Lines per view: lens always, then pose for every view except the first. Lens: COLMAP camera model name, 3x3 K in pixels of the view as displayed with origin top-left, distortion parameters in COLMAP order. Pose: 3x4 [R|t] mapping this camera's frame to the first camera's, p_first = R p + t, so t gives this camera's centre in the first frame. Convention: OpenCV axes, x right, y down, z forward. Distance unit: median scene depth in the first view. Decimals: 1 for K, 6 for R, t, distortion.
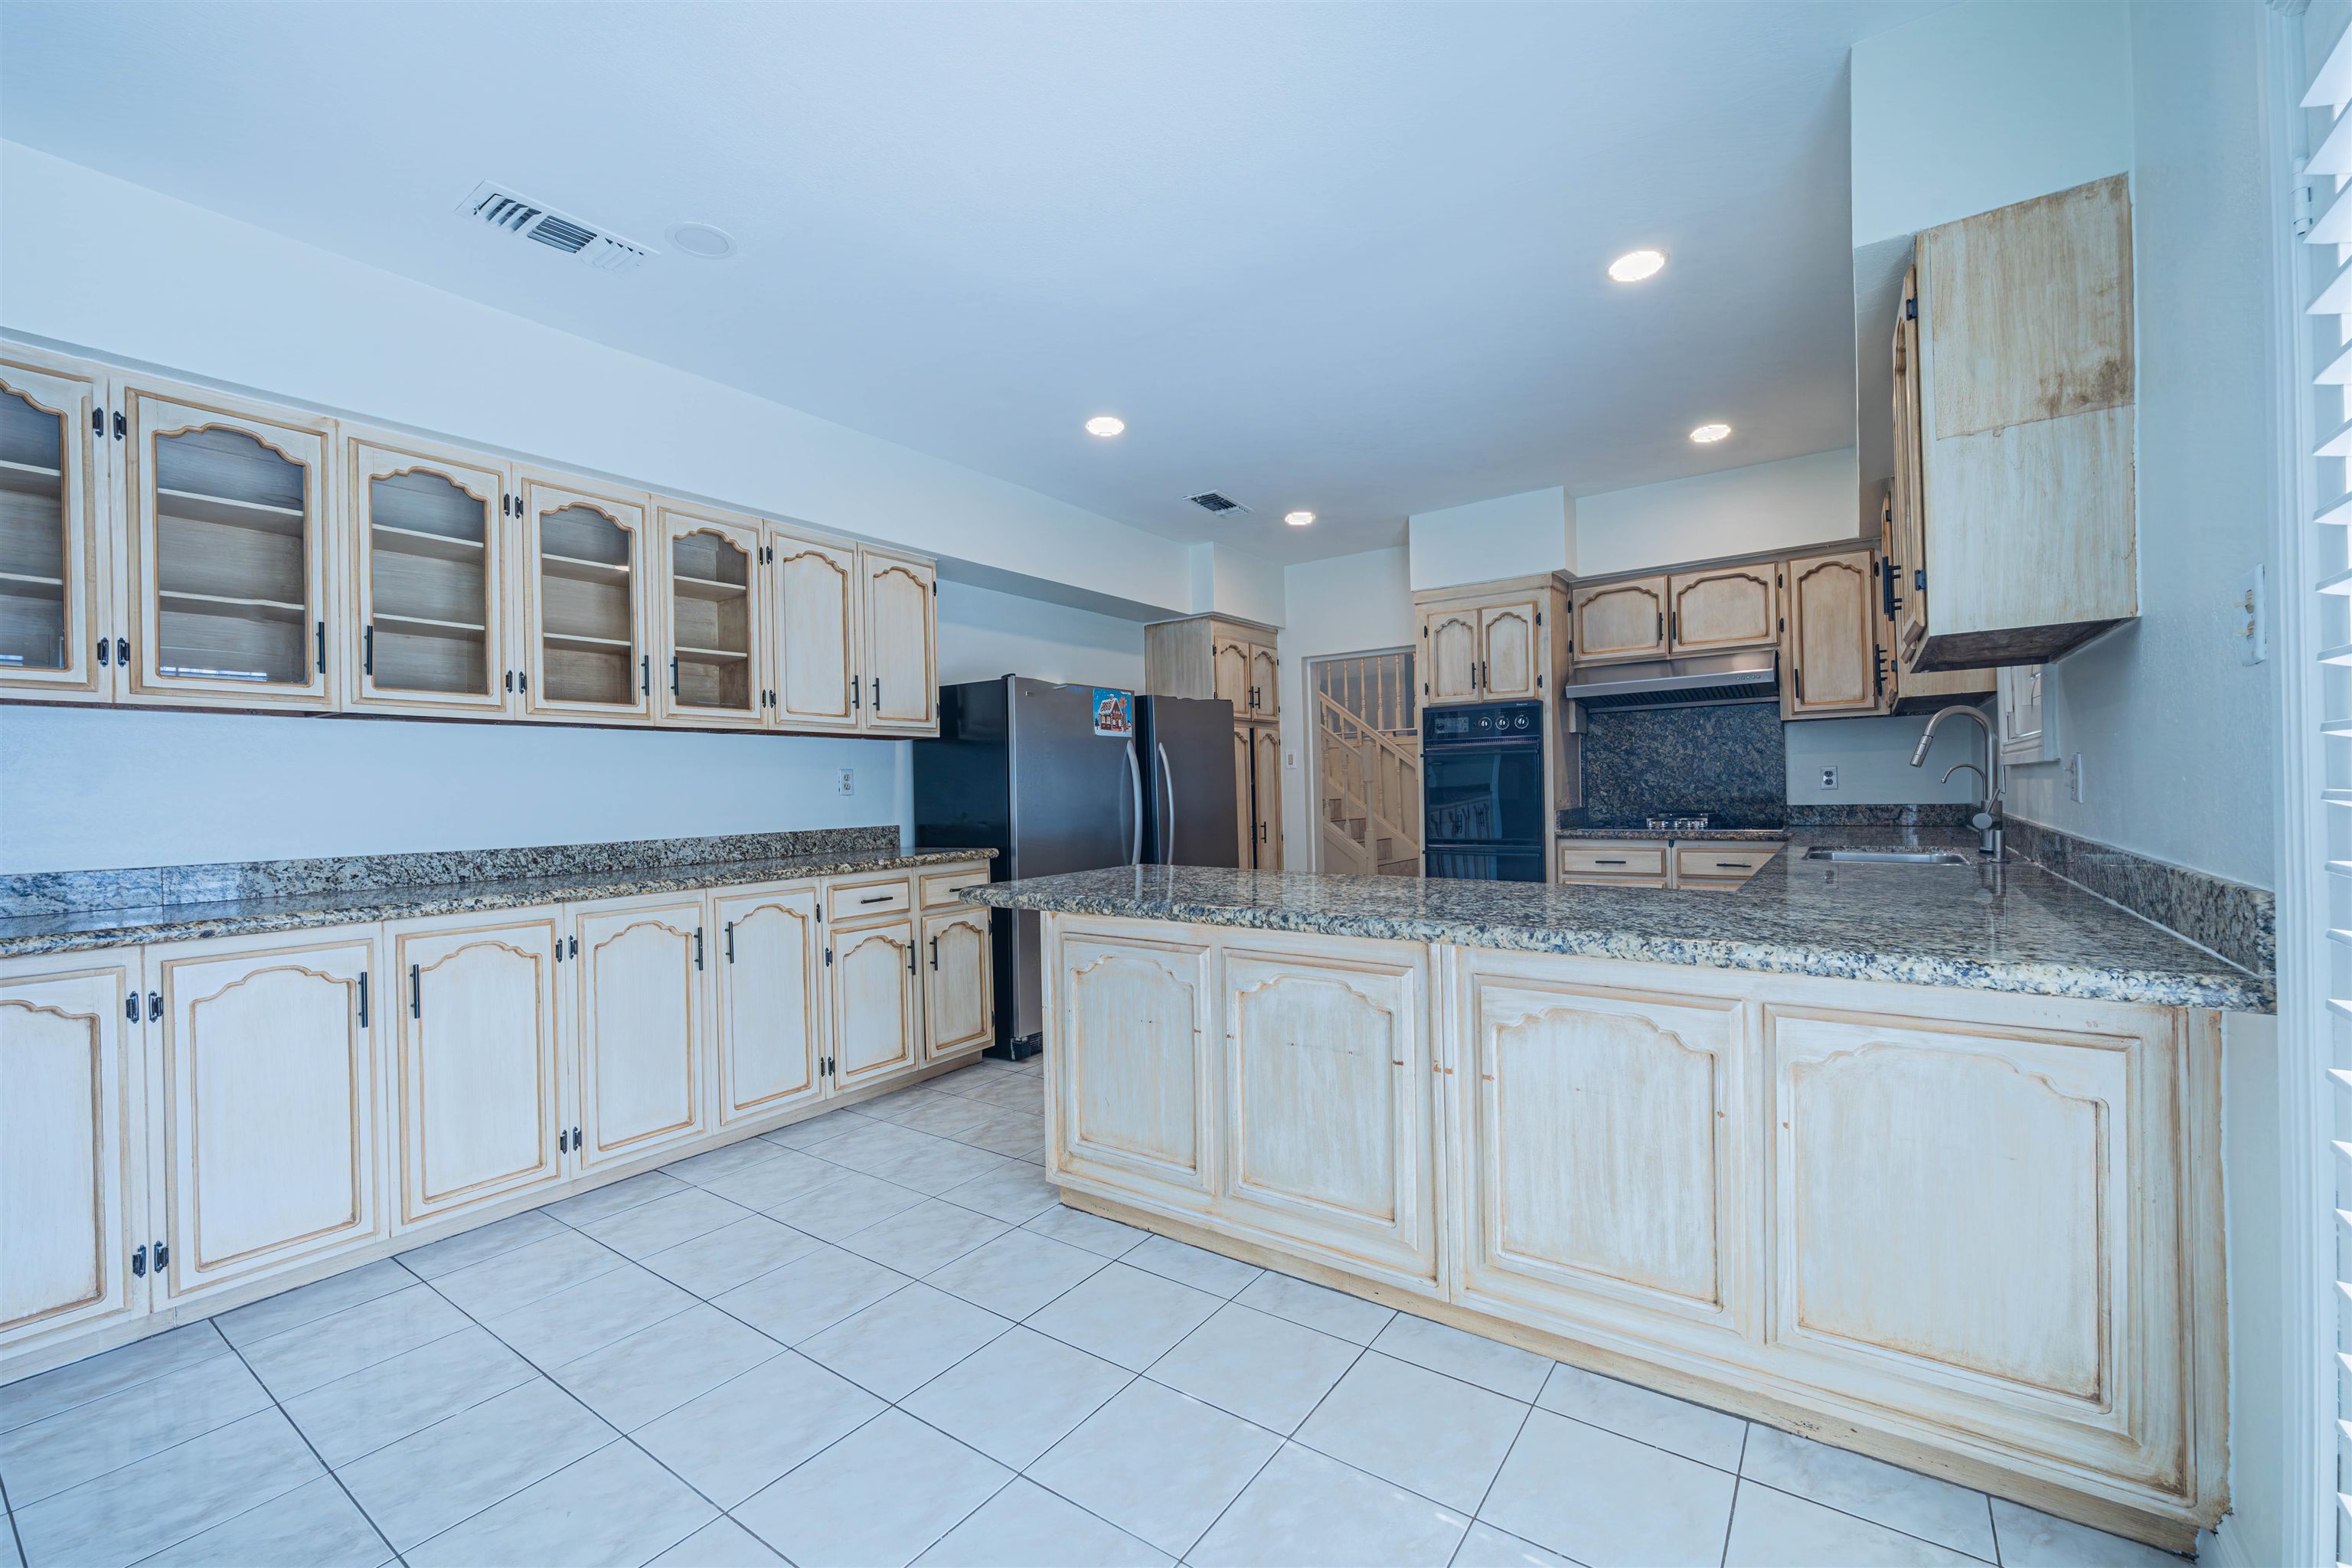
lens RADIAL K [[967.5, 0, 1174.3], [0, 967.5, 791.1], [0, 0, 1]] dist [0.000186, -0.001898]
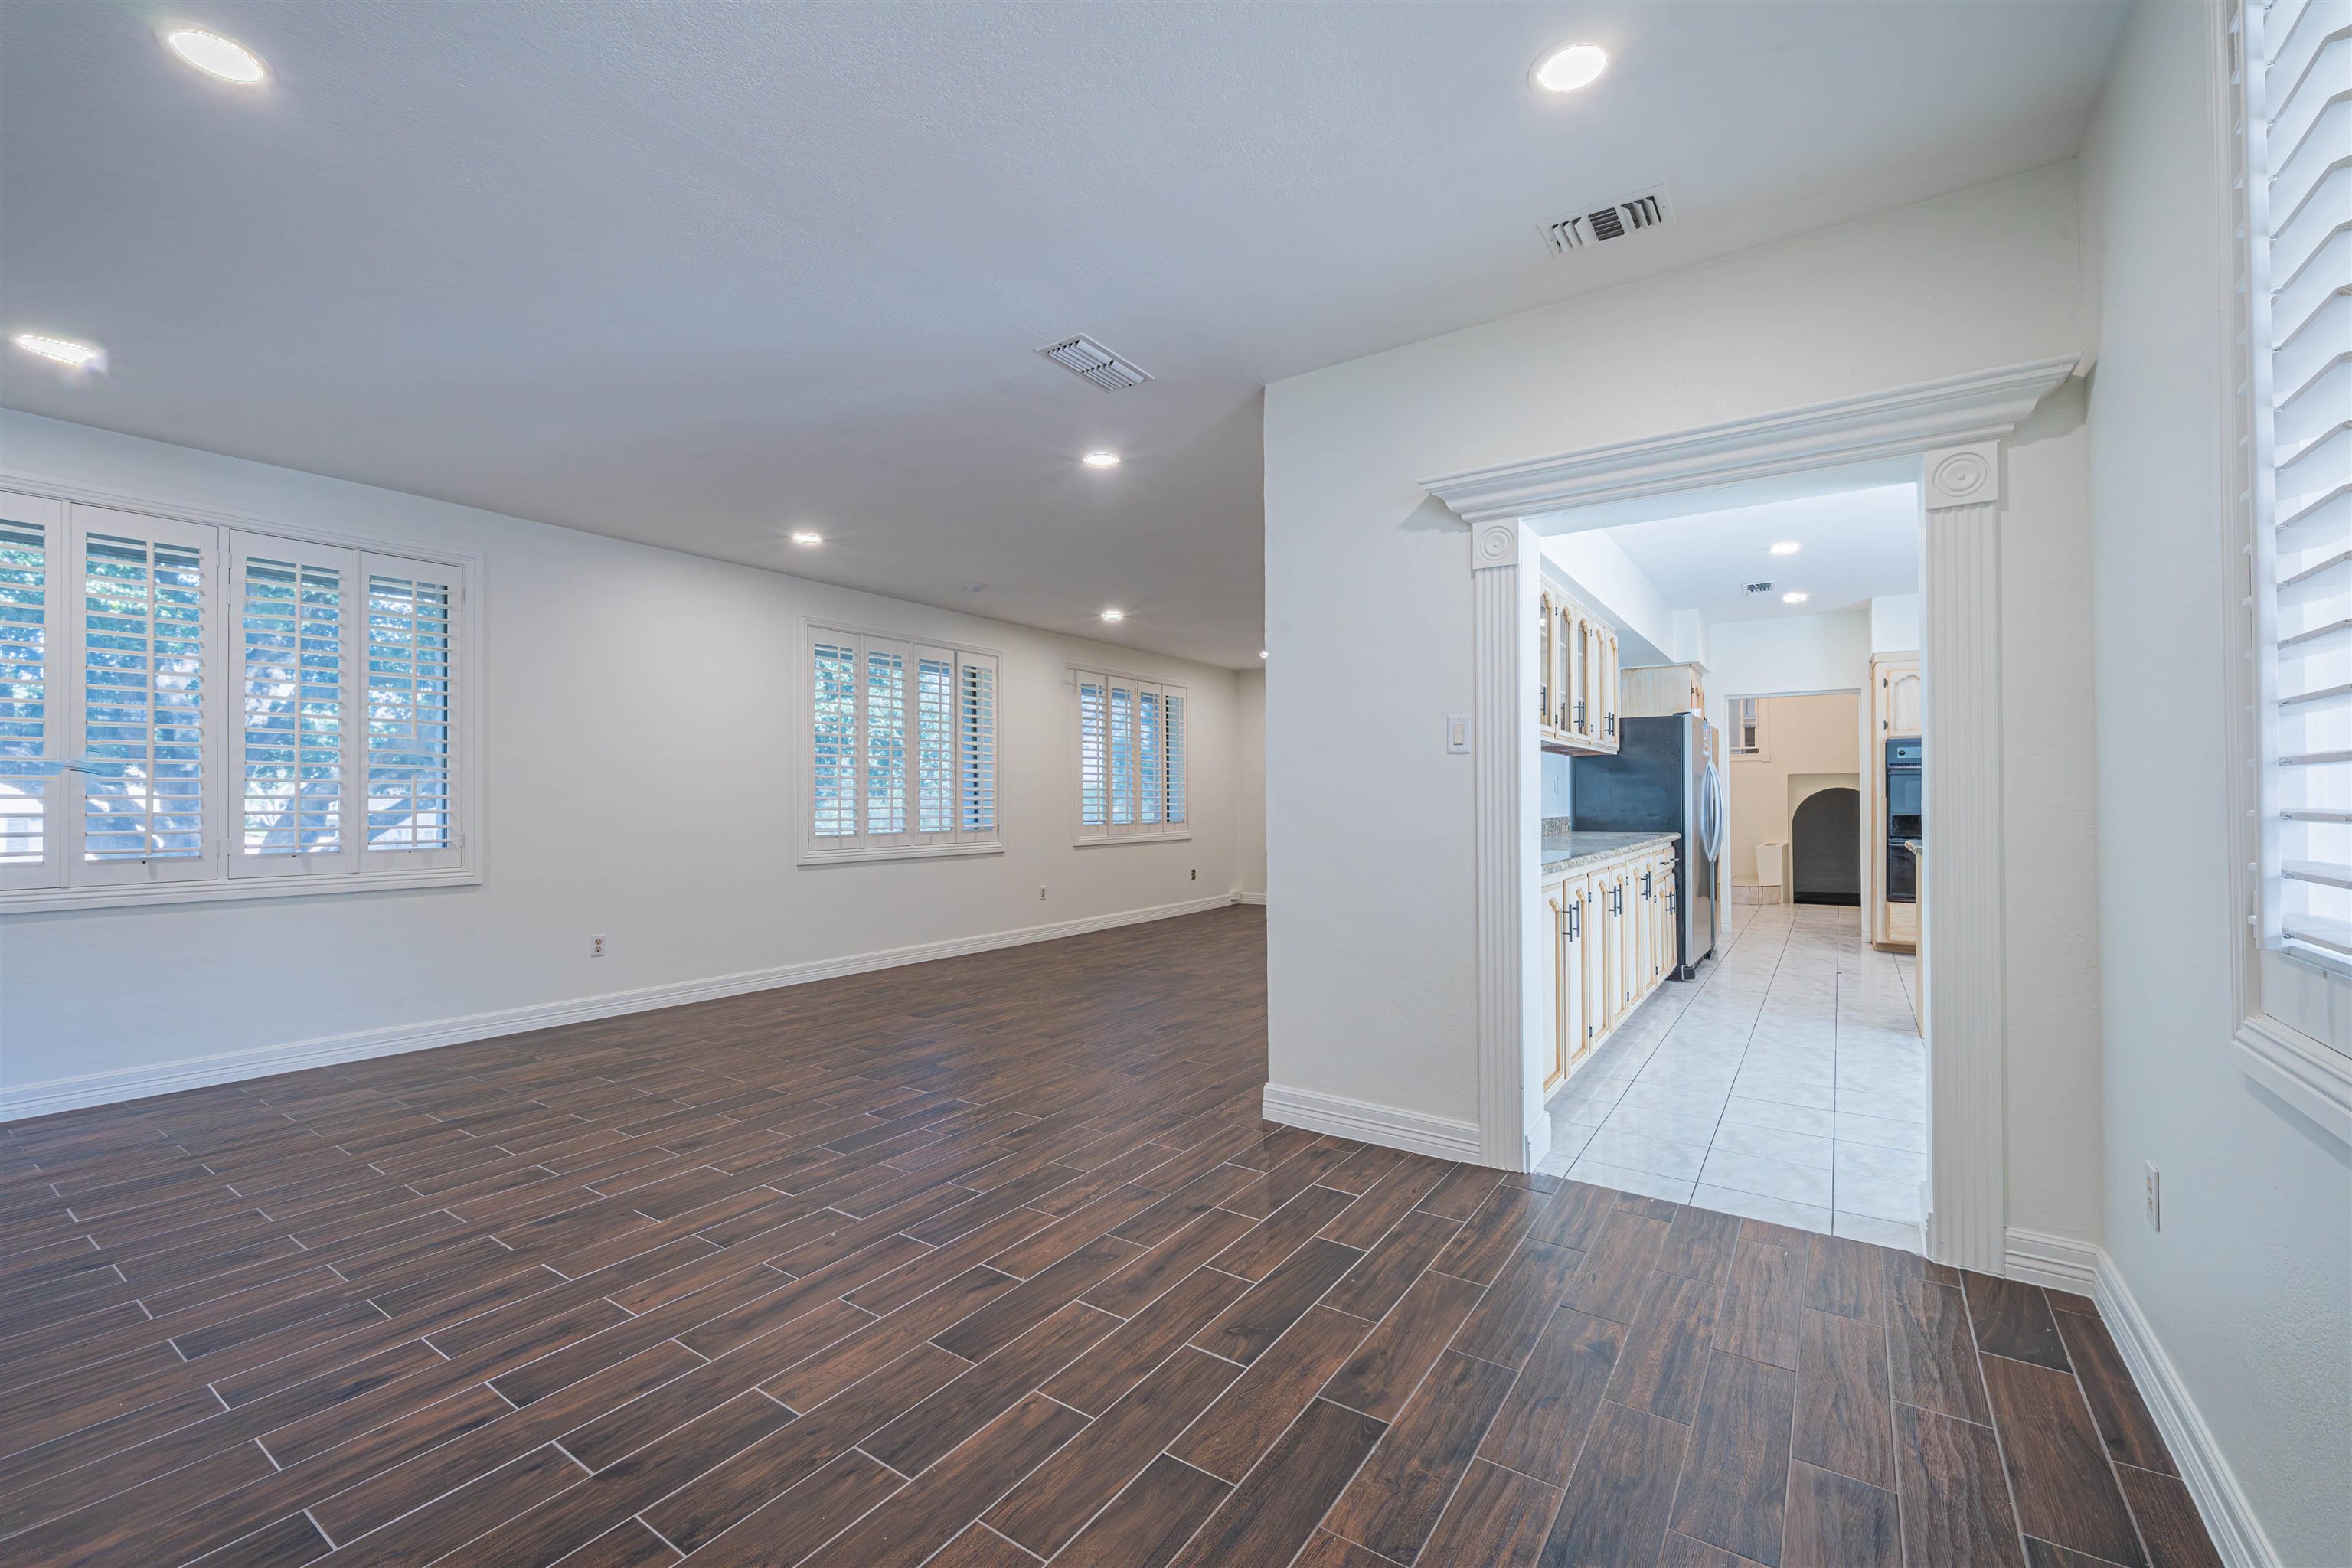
lens RADIAL K [[967.5, 0, 1192.6], [0, 967.5, 787.8], [0, 0, 1]] dist [0.000186, -0.001898]
pose [[0.999532, 0.021731, 0.021539, -0.963059], [-0.021449, 0.999682, -0.013263, 0.027684], [-0.021820, 0.012794, 0.999680, -0.437742]]
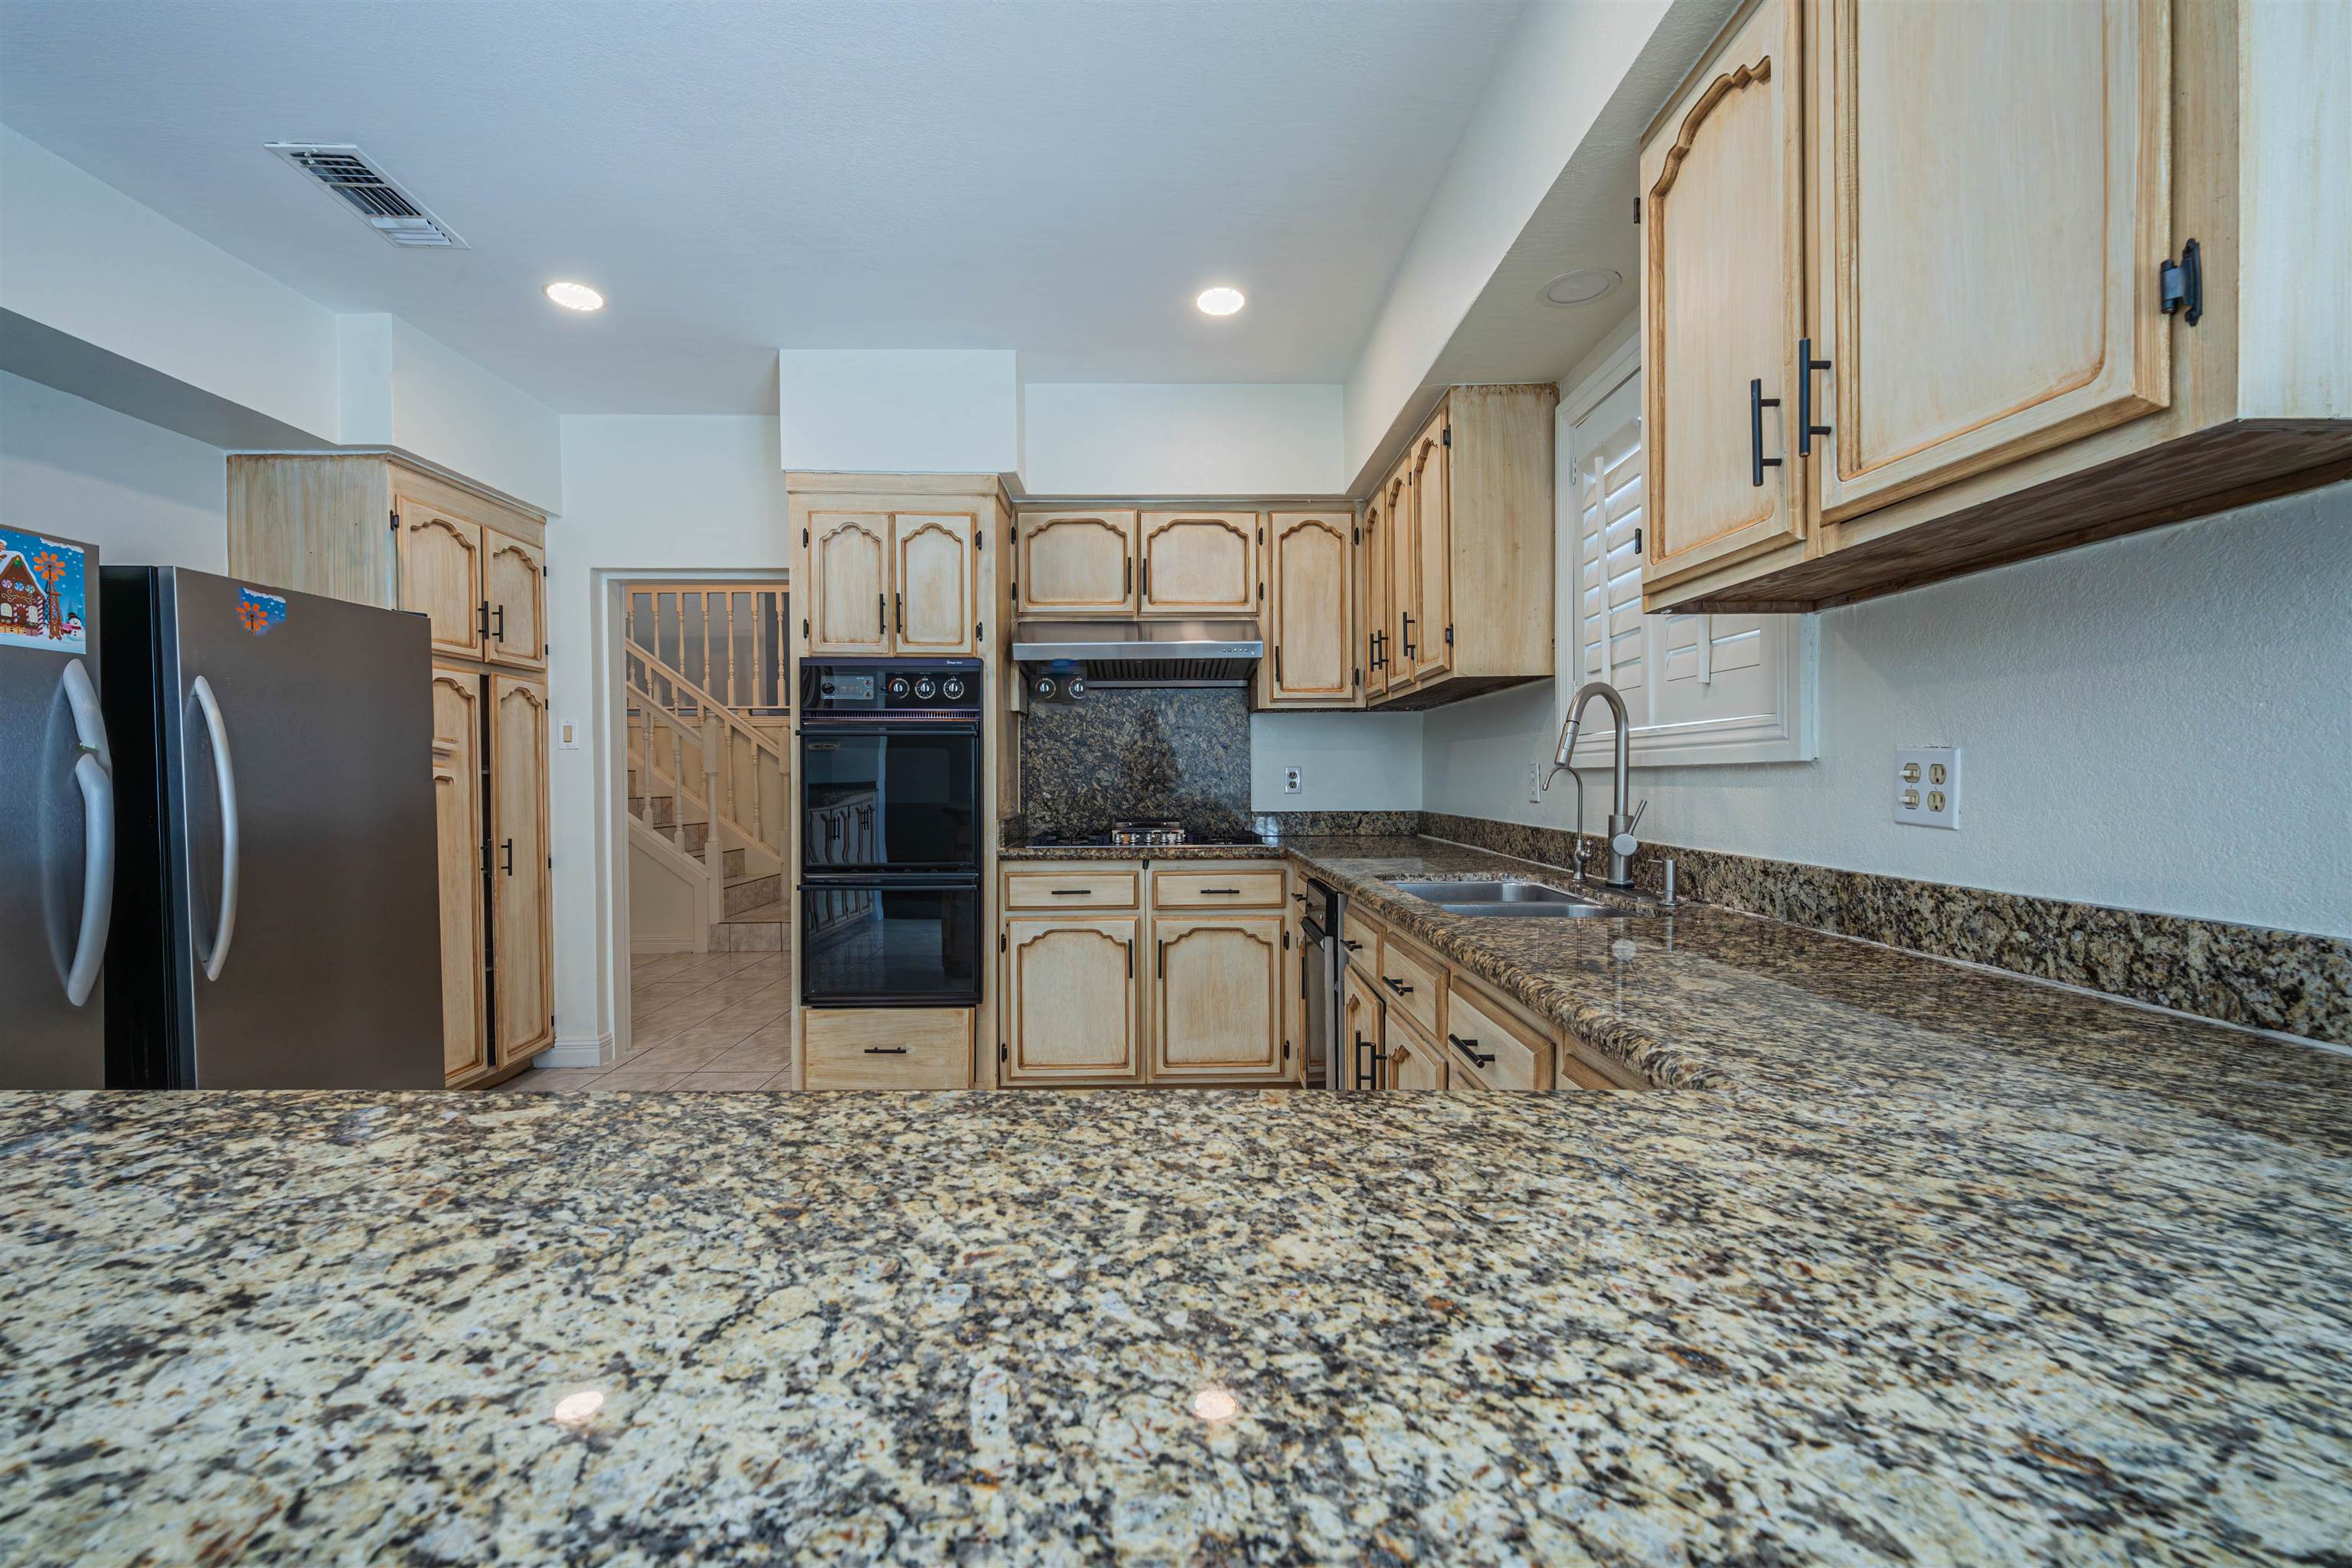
lens RADIAL K [[967.5, 0, 1181.5], [0, 967.5, 787.4], [0, 0, 1]] dist [0.000186, -0.001898]
pose [[0.799717, 0.012434, 0.600249, 0.101845], [-0.012920, 0.999910, -0.003500, -0.003077], [-0.600239, -0.004956, 0.799806, 0.447201]]
